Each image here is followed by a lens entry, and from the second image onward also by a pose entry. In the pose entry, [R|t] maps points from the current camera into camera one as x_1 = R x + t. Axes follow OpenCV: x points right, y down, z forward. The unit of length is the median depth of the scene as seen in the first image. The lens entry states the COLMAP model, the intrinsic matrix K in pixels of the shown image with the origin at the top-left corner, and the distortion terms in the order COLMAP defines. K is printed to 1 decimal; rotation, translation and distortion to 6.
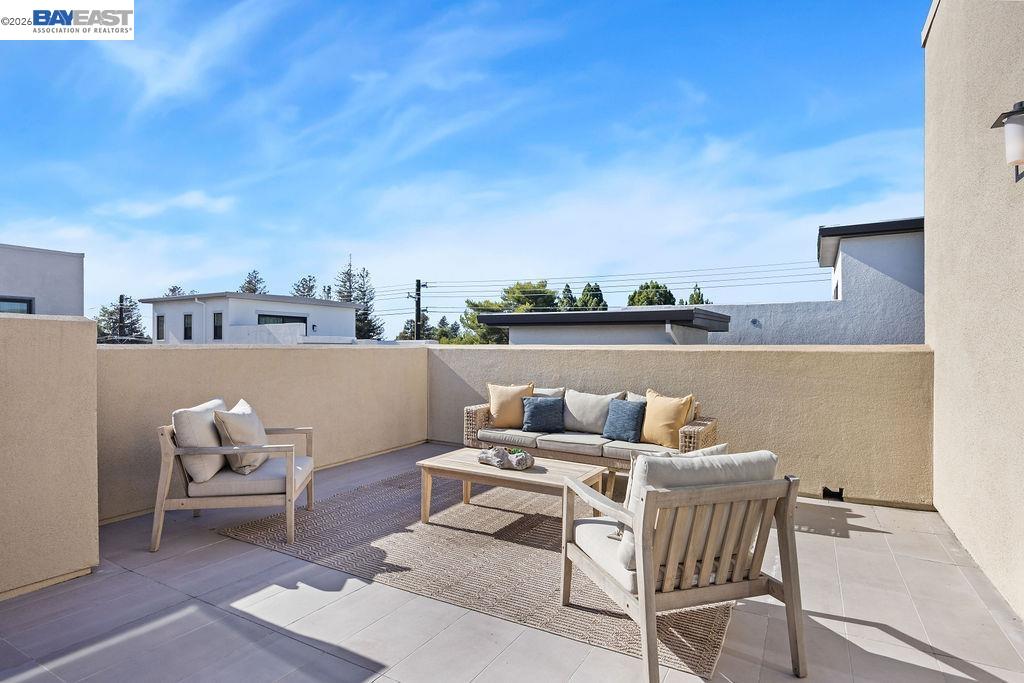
lens RADIAL K [[551.0, 0, 512.0], [0, 551.0, 341.5], [0, 0, 1]] dist [0.000923, -0.000052]
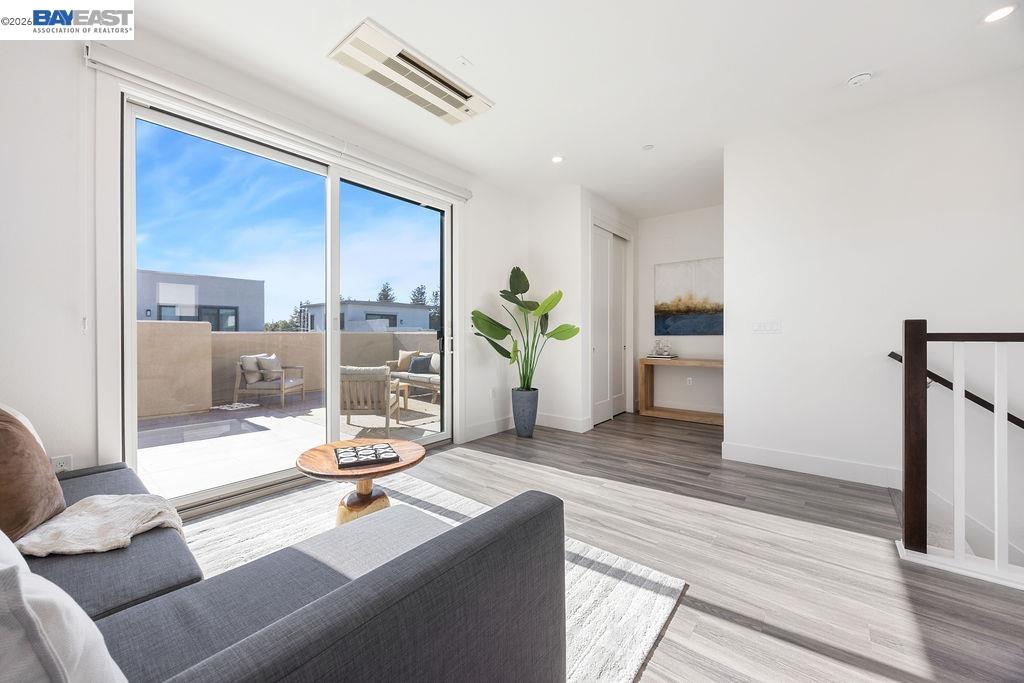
lens RADIAL K [[408.0, 0, 512.0], [0, 408.0, 341.5], [0, 0, 1]] dist [0.000874, 0.000094]
pose [[0.985378, 0.002494, -0.170364, 0.865770], [0.002501, 0.999573, 0.029100, -0.001053], [0.170364, -0.029100, 0.984951, -0.611629]]
